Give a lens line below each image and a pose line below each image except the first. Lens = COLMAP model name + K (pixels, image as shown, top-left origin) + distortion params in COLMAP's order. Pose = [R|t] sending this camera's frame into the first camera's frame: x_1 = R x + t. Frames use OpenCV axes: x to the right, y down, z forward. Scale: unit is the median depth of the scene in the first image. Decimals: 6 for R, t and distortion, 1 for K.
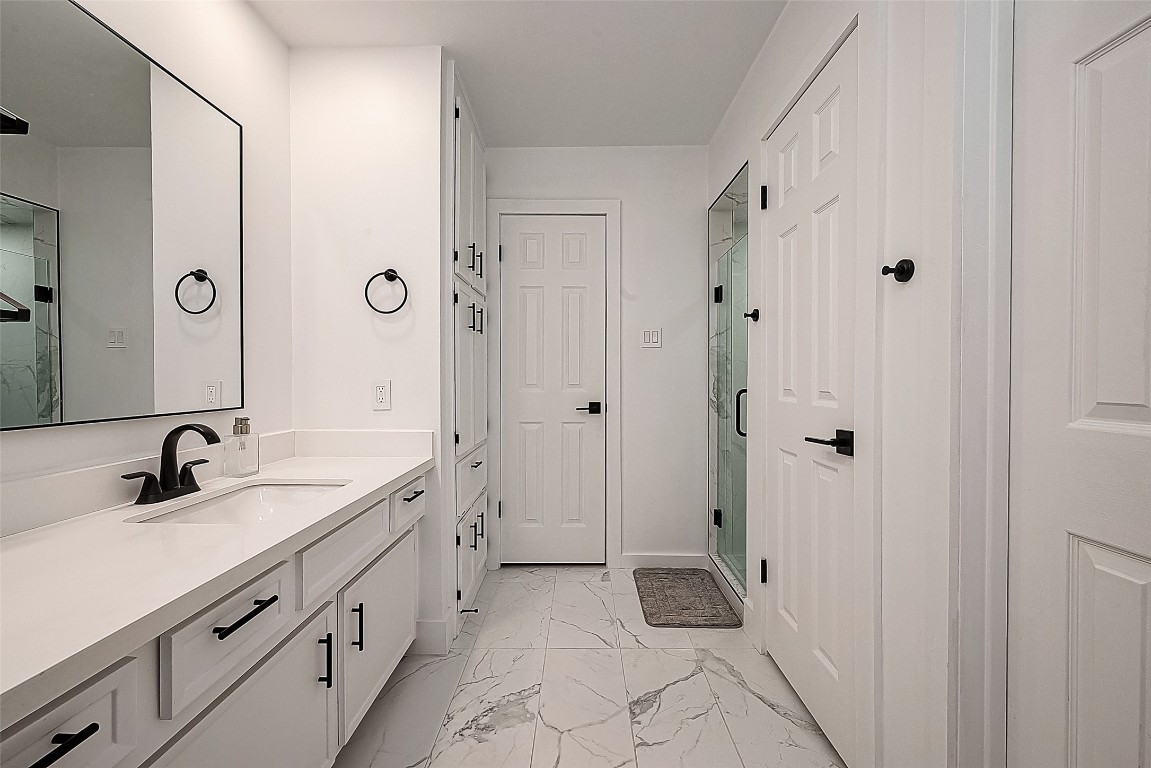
lens RADIAL K [[455.0, 0, 577.9], [0, 455.0, 380.7], [0, 0, 1]] dist [-0.002167, 0.001051]
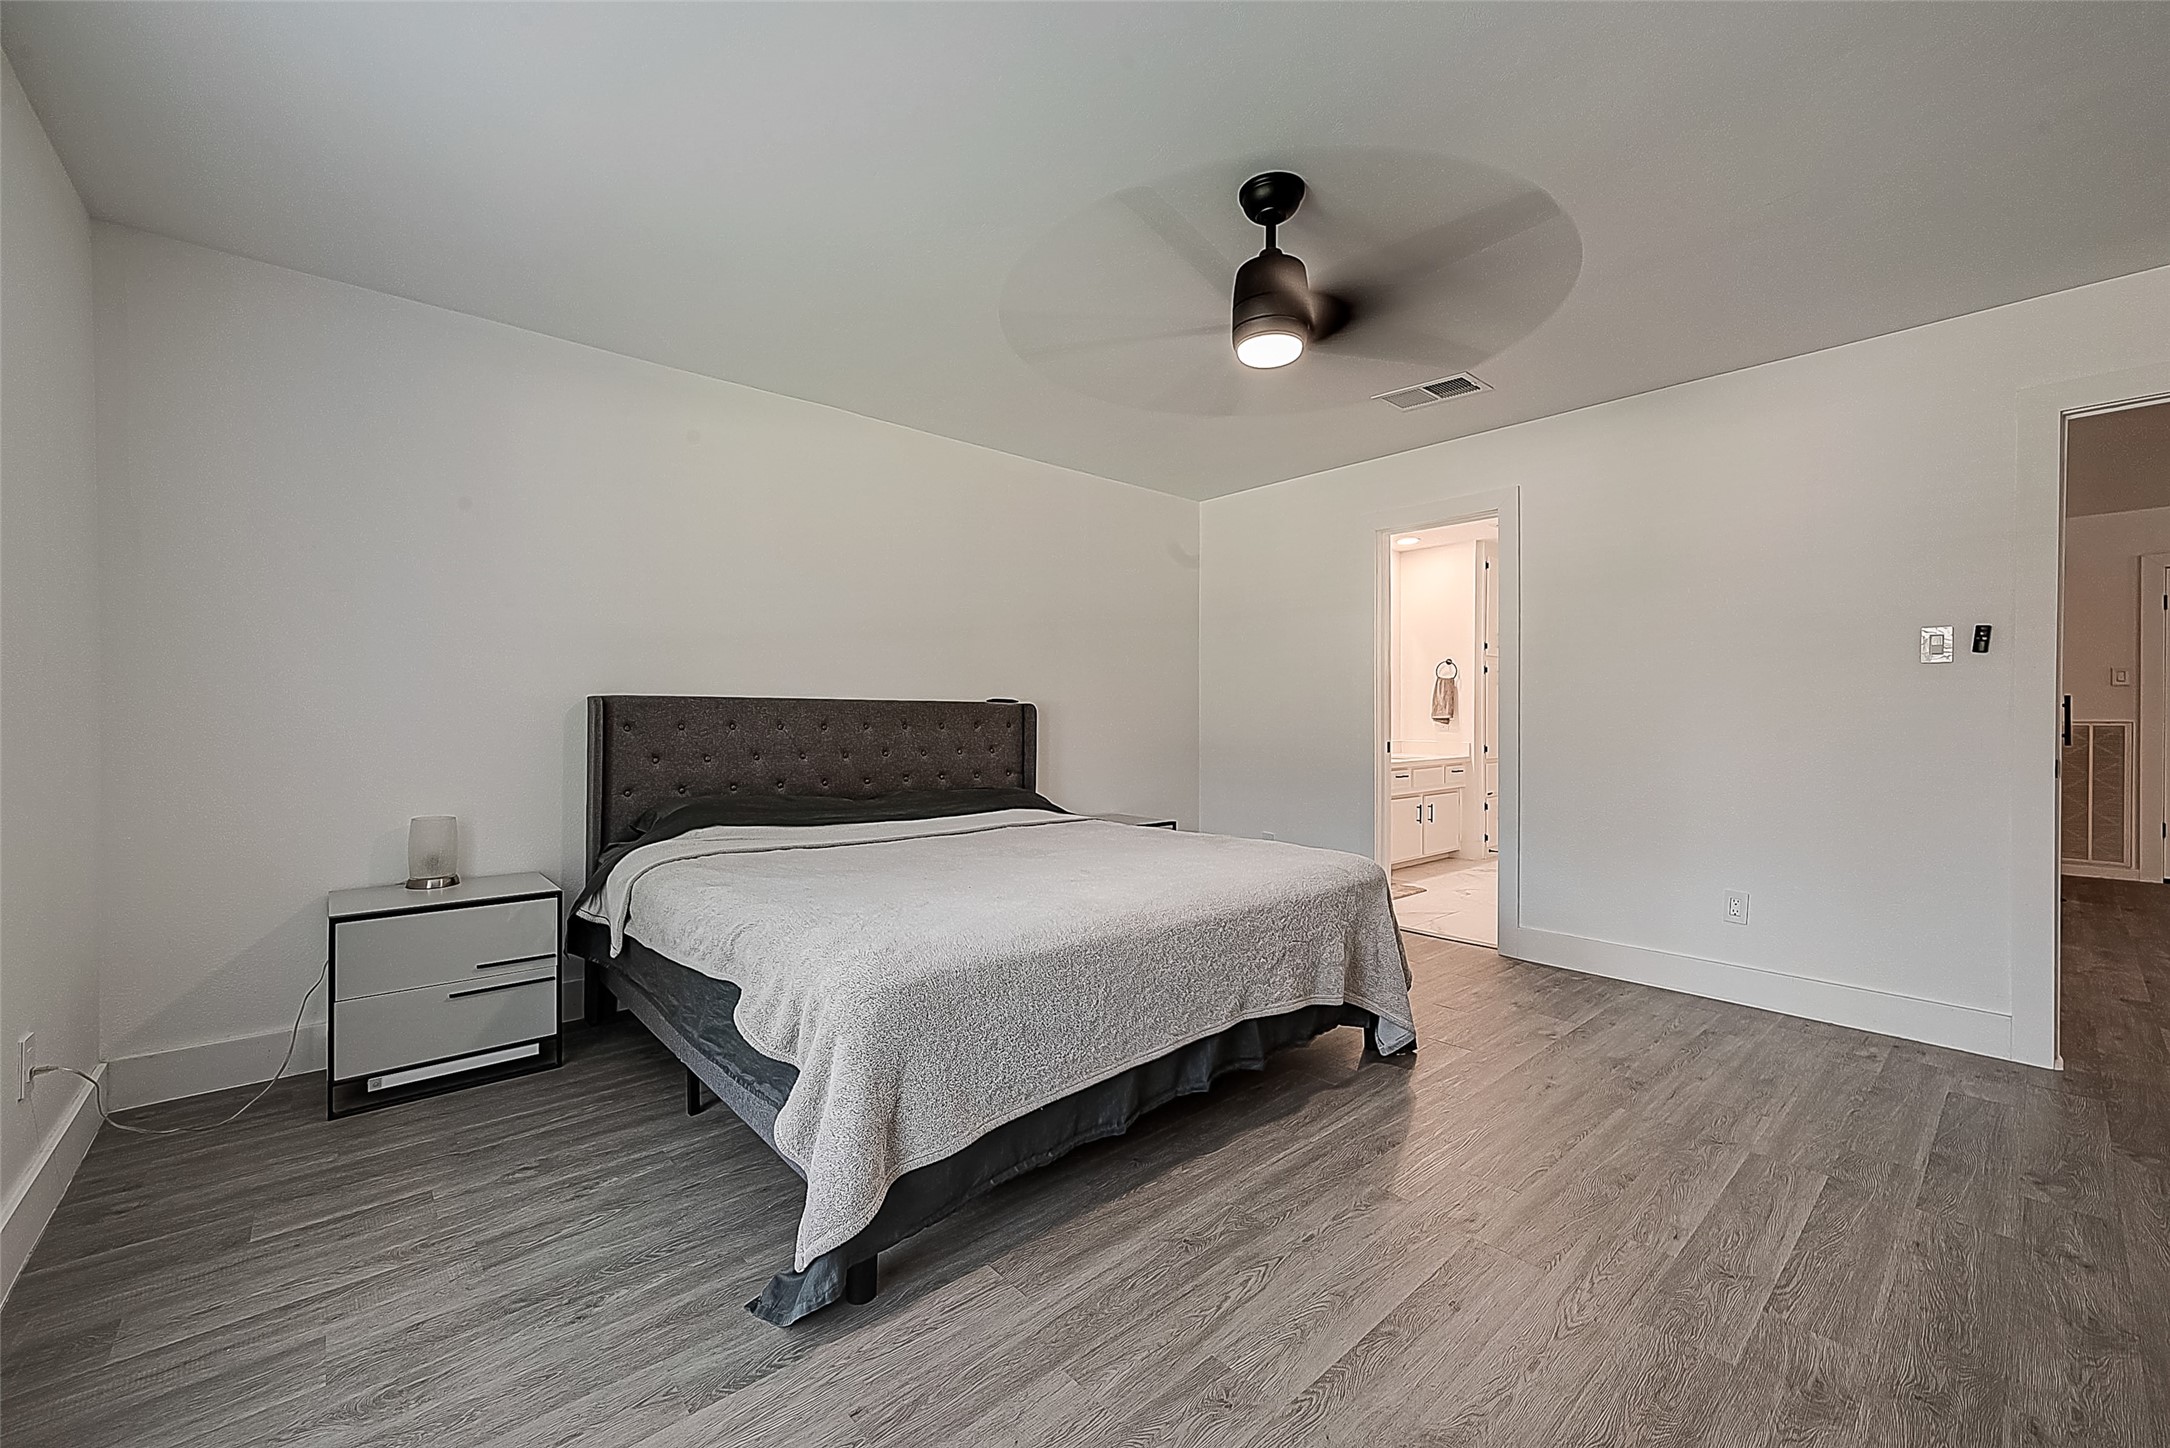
lens RADIAL K [[857.9, 0, 1087.7], [0, 857.9, 721.9], [0, 0, 1]] dist [-0.002167, 0.001051]
pose [[0.670481, 0.007458, -0.741889, 1.234403], [-0.007680, 0.999966, 0.003112, 0.025787], [0.741887, 0.003611, 0.670515, -2.518976]]
